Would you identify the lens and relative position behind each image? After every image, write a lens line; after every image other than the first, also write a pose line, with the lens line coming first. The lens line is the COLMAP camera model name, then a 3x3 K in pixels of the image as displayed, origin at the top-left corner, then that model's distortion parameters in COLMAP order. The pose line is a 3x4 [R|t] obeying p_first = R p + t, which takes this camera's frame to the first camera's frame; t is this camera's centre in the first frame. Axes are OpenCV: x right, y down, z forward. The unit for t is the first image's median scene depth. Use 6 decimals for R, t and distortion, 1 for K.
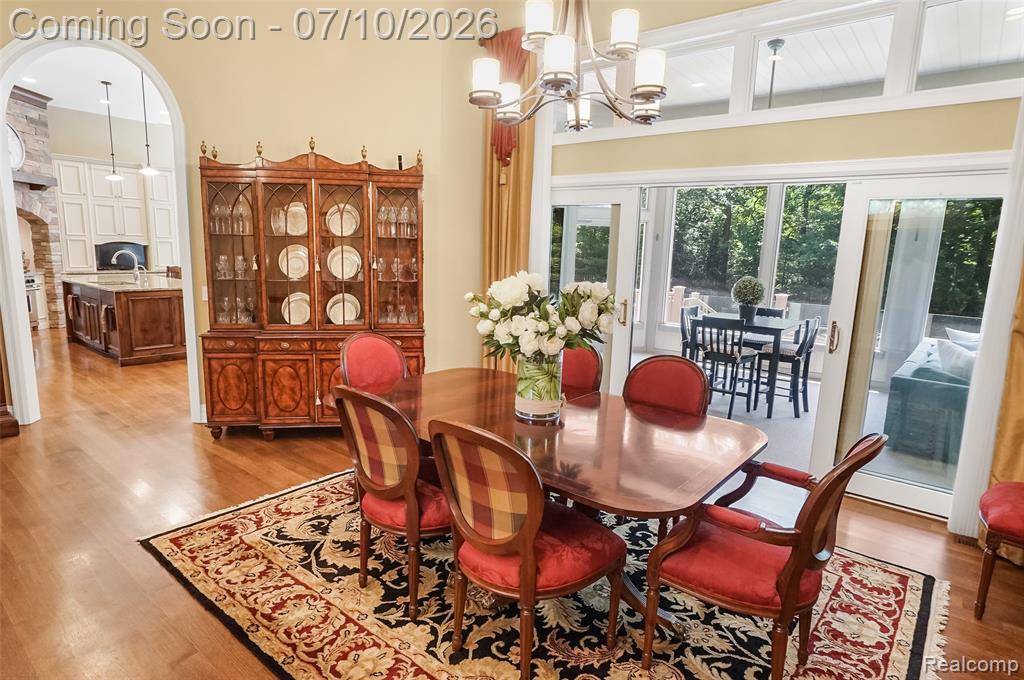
lens RADIAL K [[561.5, 0, 511.7], [0, 561.5, 340.9], [0, 0, 1]] dist [0.002965, 0.002028]
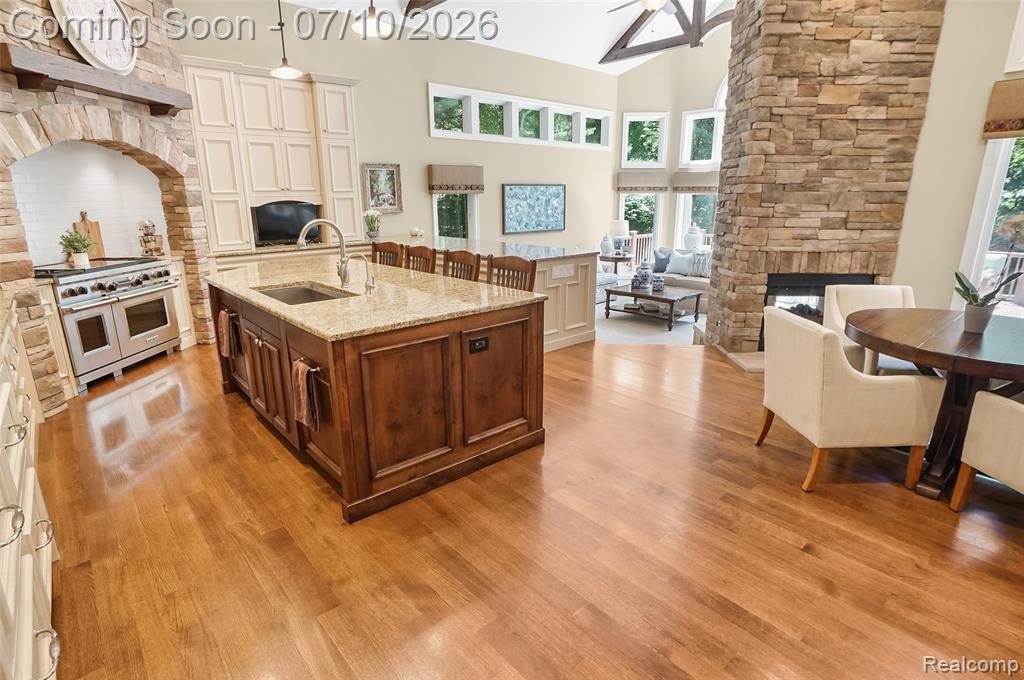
lens RADIAL K [[524.2, 0, 503.1], [0, 524.2, 337.8], [0, 0, 1]] dist [-0.039003, 0.021871]
pose [[0.985175, 0.008755, -0.171331, -0.393051], [0.008976, 0.994699, 0.102441, -0.089533], [0.171319, -0.102460, 0.979873, 0.503113]]
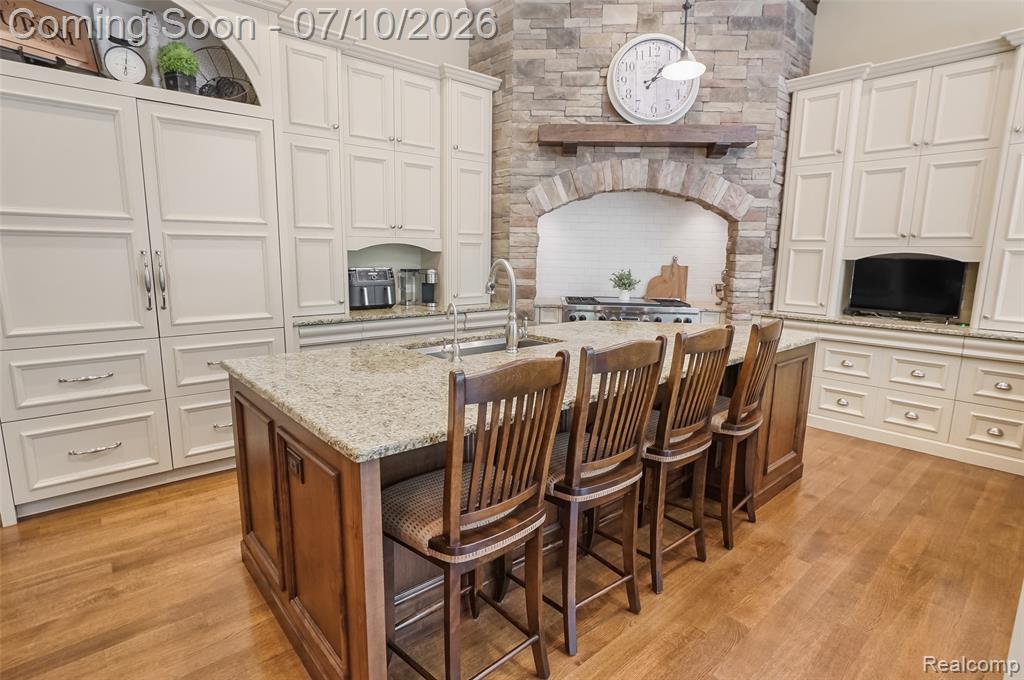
lens RADIAL K [[524.2, 0, 508.9], [0, 524.2, 337.4], [0, 0, 1]] dist [-0.039003, 0.021871]
pose [[-0.156880, 0.131449, -0.978831, -0.299148], [-0.181964, 0.970289, 0.159466, -0.139902], [0.970710, 0.203129, -0.128300, 0.881586]]
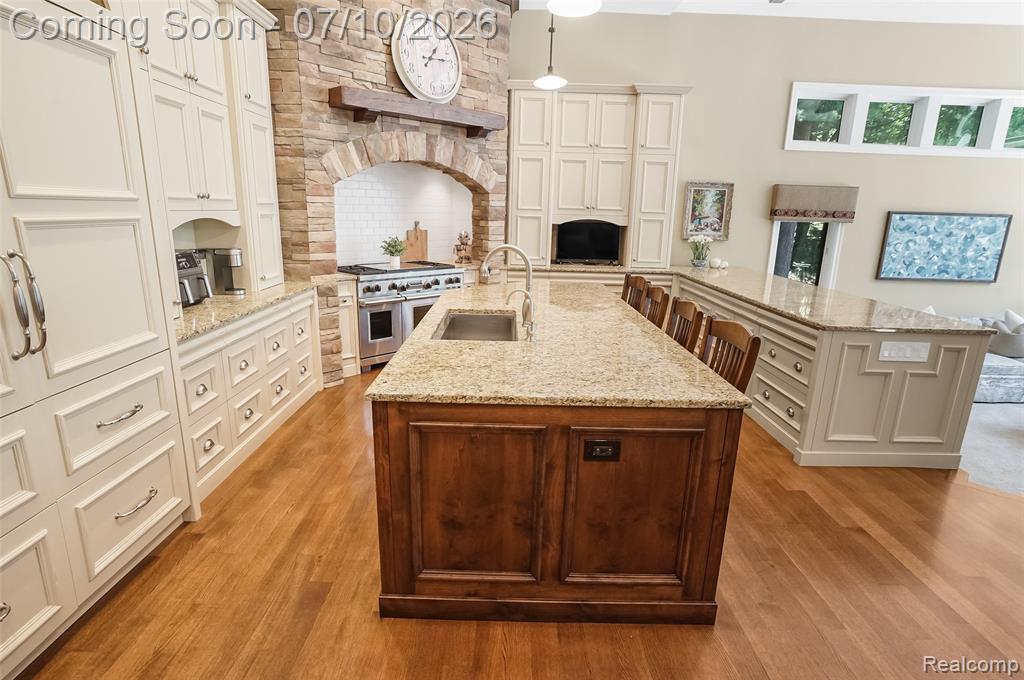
lens RADIAL K [[524.2, 0, 508.5], [0, 524.2, 338.0], [0, 0, 1]] dist [-0.039003, 0.021871]
pose [[0.636983, 0.173798, -0.751031, -0.336146], [-0.132853, 0.984426, 0.115130, -0.116643], [0.759344, 0.026441, 0.650152, 0.638956]]
